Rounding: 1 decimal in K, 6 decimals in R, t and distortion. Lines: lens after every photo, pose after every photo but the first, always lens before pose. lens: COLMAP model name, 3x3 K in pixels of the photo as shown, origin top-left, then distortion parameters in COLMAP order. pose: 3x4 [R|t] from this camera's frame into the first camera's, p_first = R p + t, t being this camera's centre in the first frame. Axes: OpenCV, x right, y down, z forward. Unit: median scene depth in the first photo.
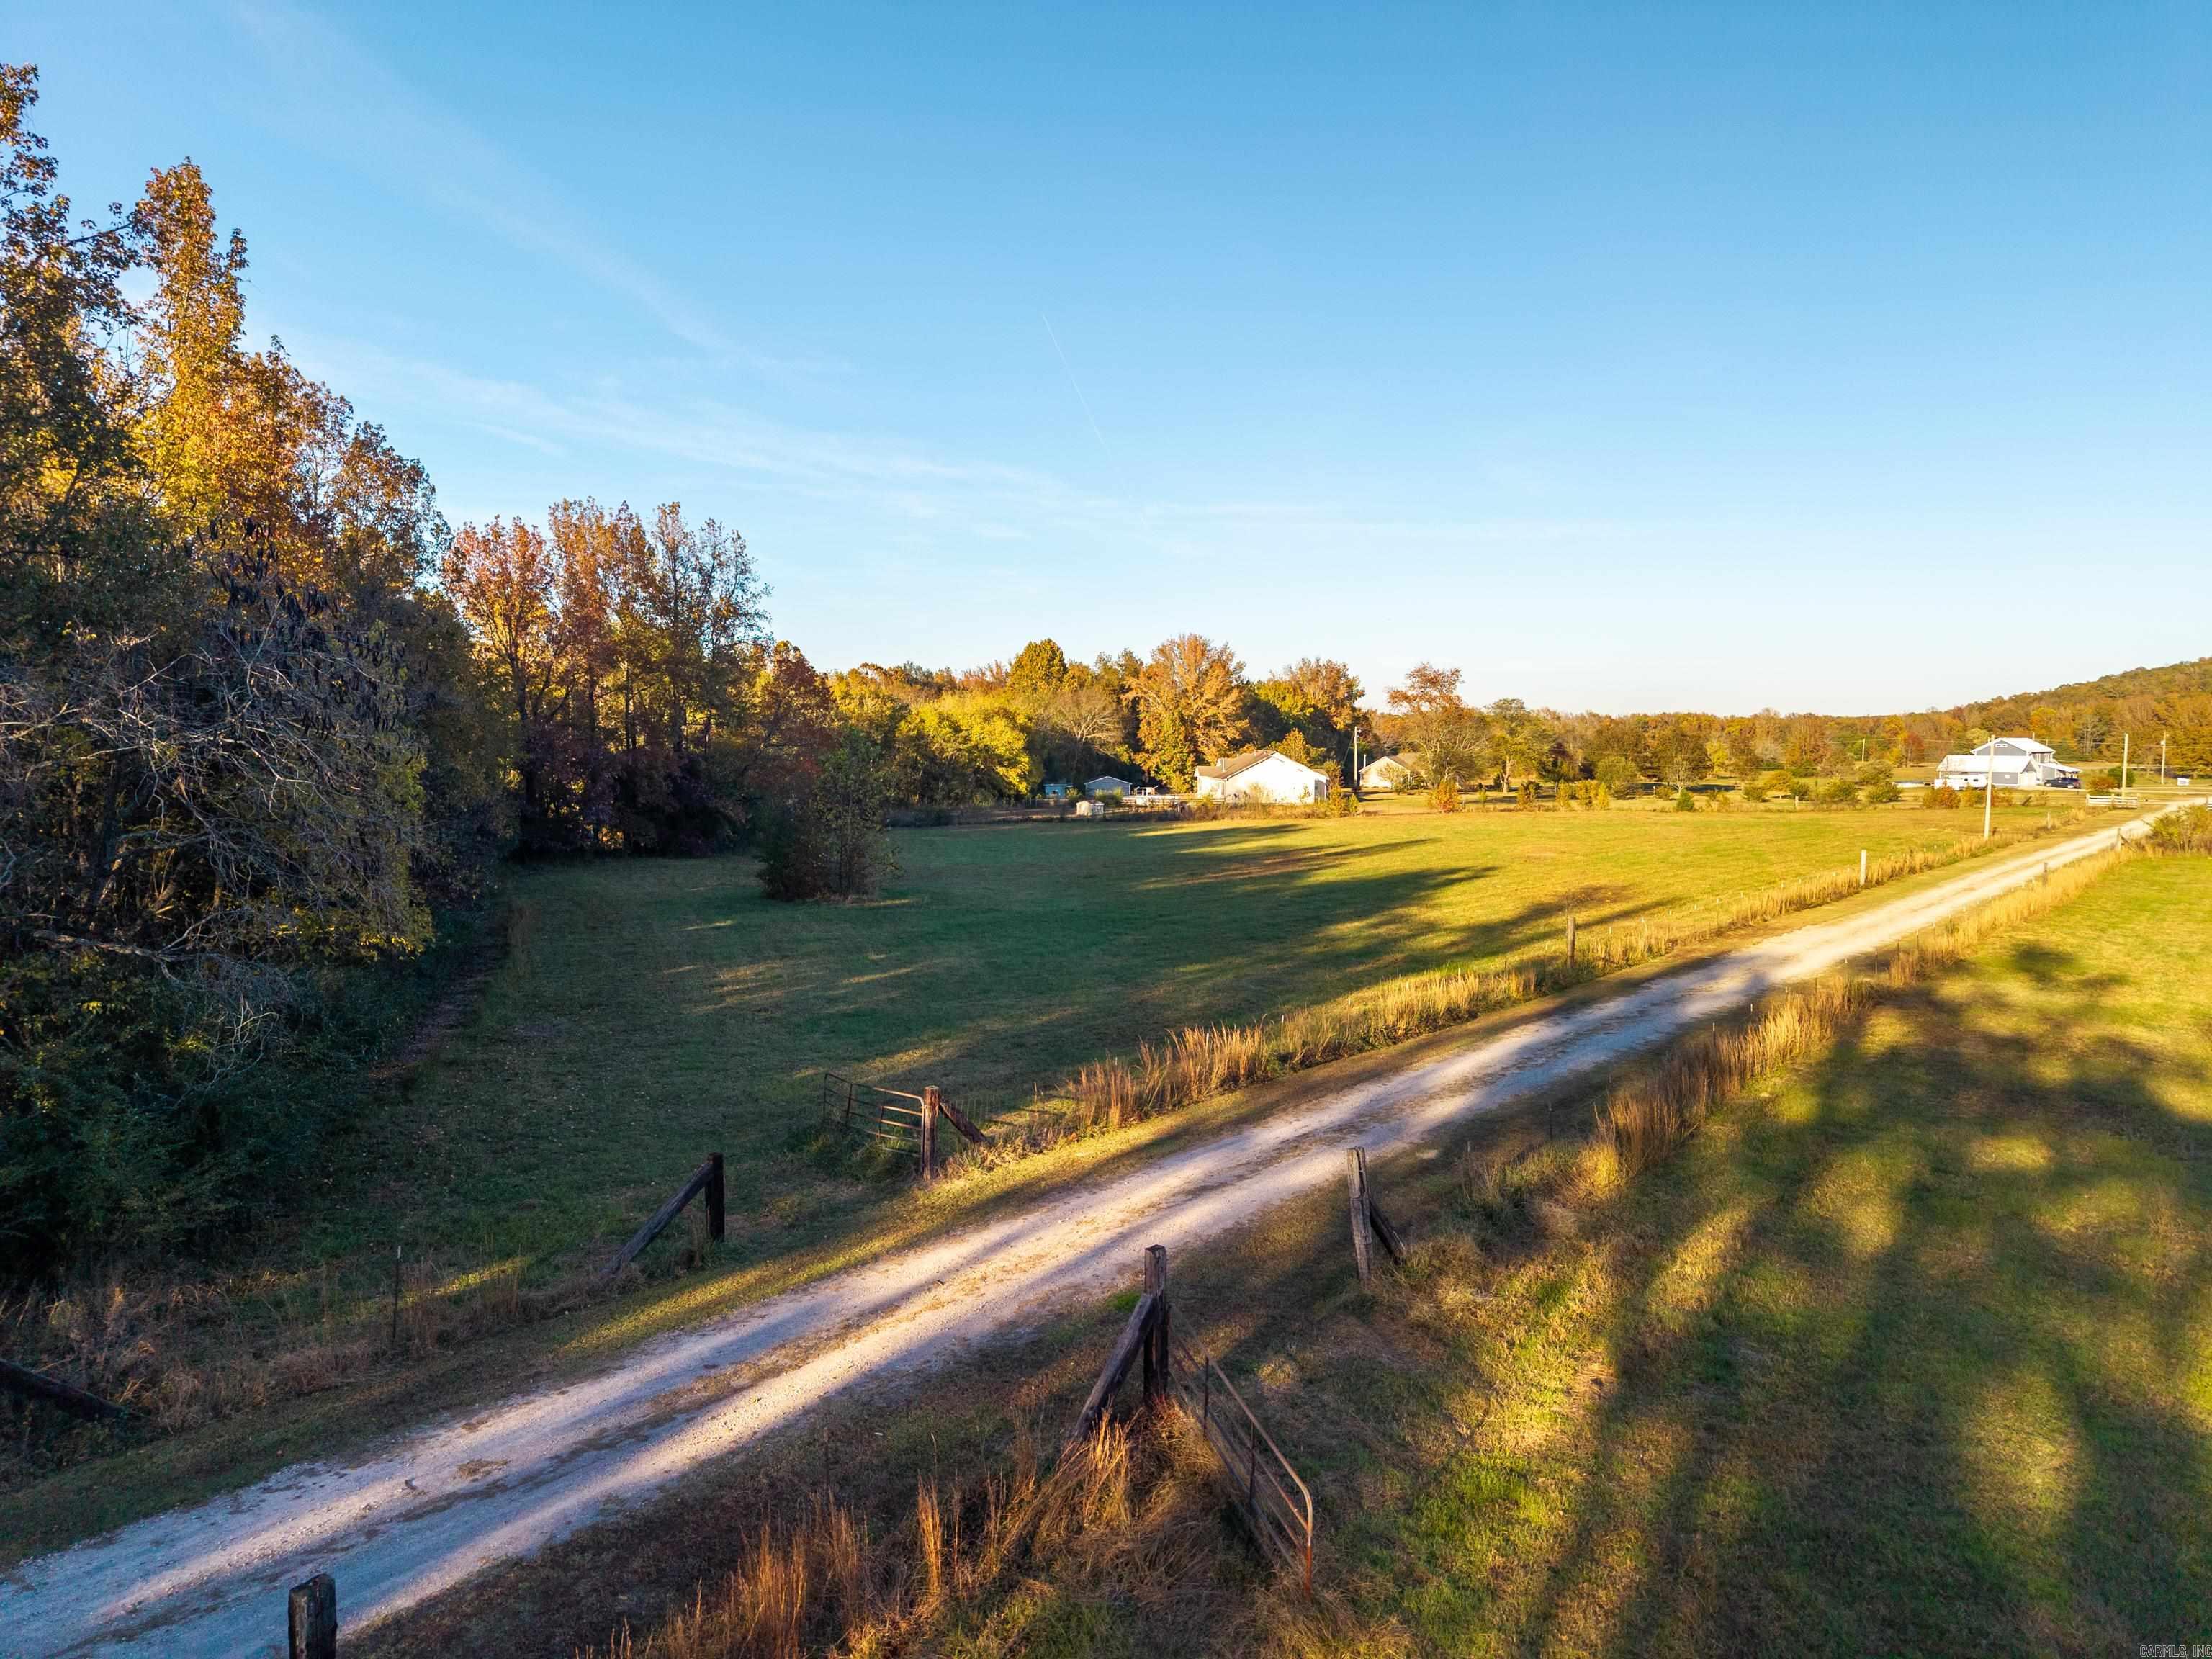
lens RADIAL K [[1504.7, 0, 1106.0], [0, 1504.7, 829.5], [0, 0, 1]] dist [0.043843, 0.001702]
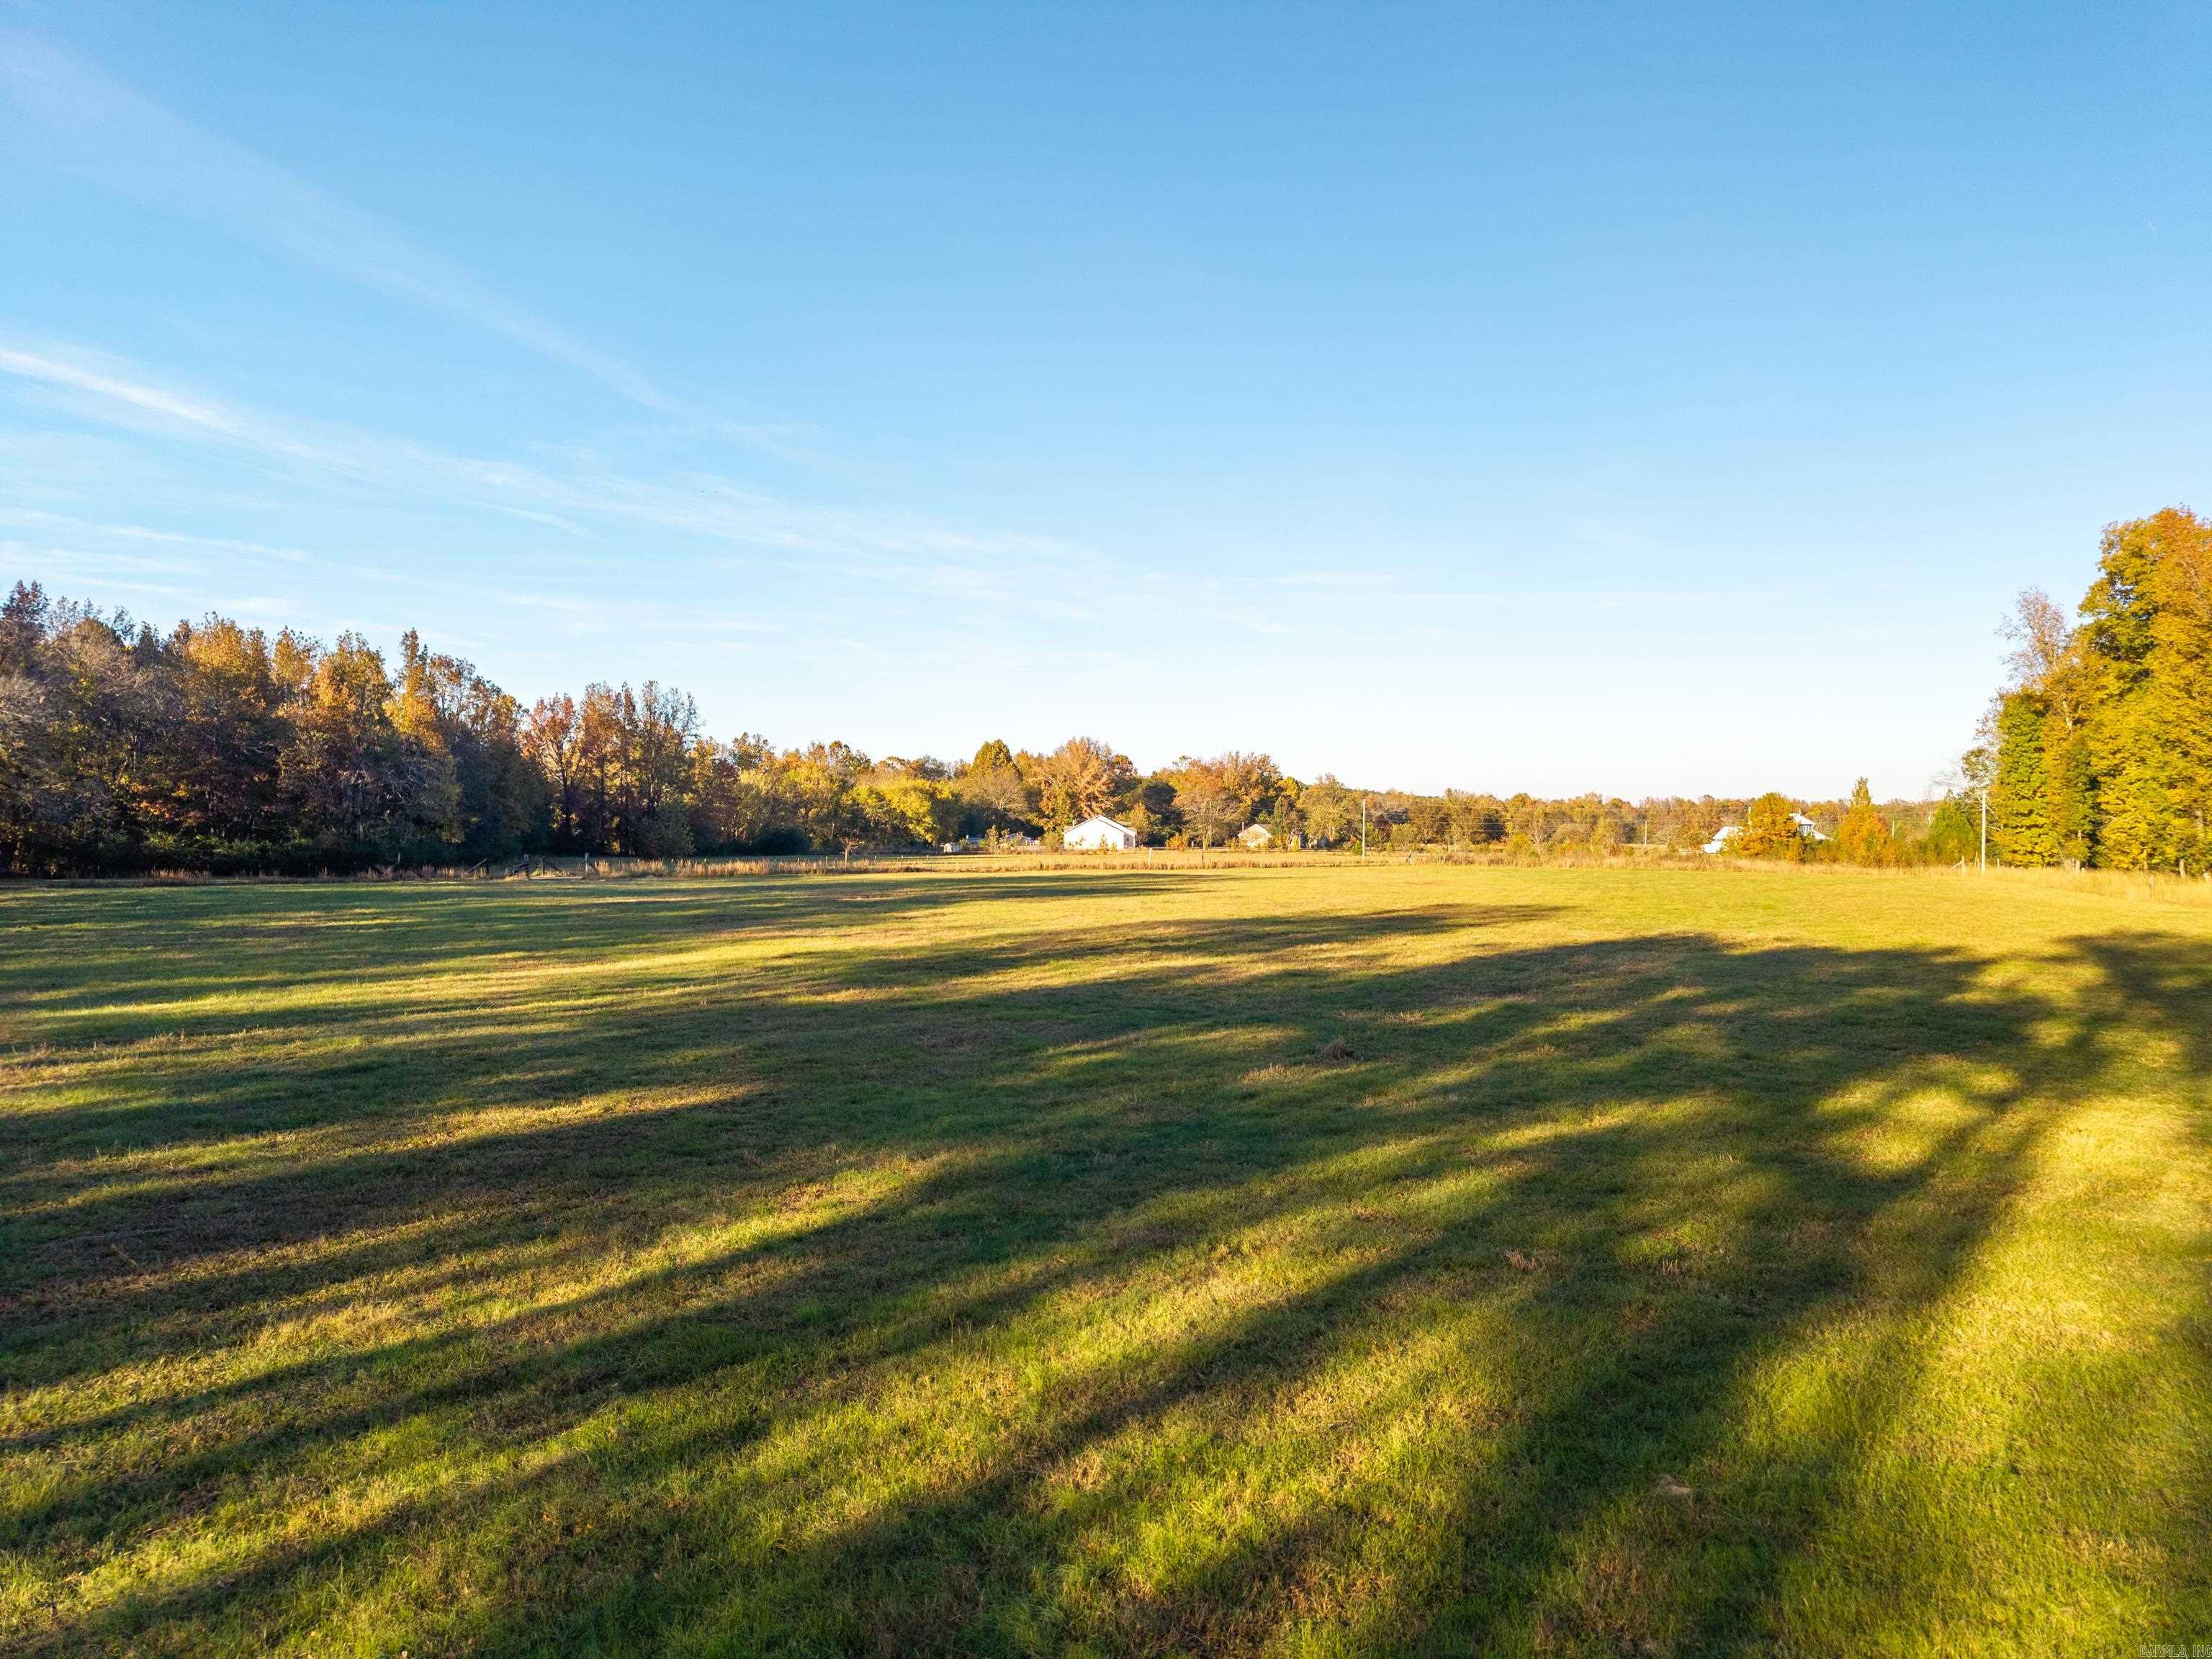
lens RADIAL K [[1504.7, 0, 1106.0], [0, 1504.7, 829.5], [0, 0, 1]] dist [0.043843, 0.001702]
pose [[0.990618, 0.000977, -0.136659, 0.344308], [-0.008910, 0.998309, -0.057448, 0.052593], [0.136372, 0.058126, 0.988951, -0.521864]]
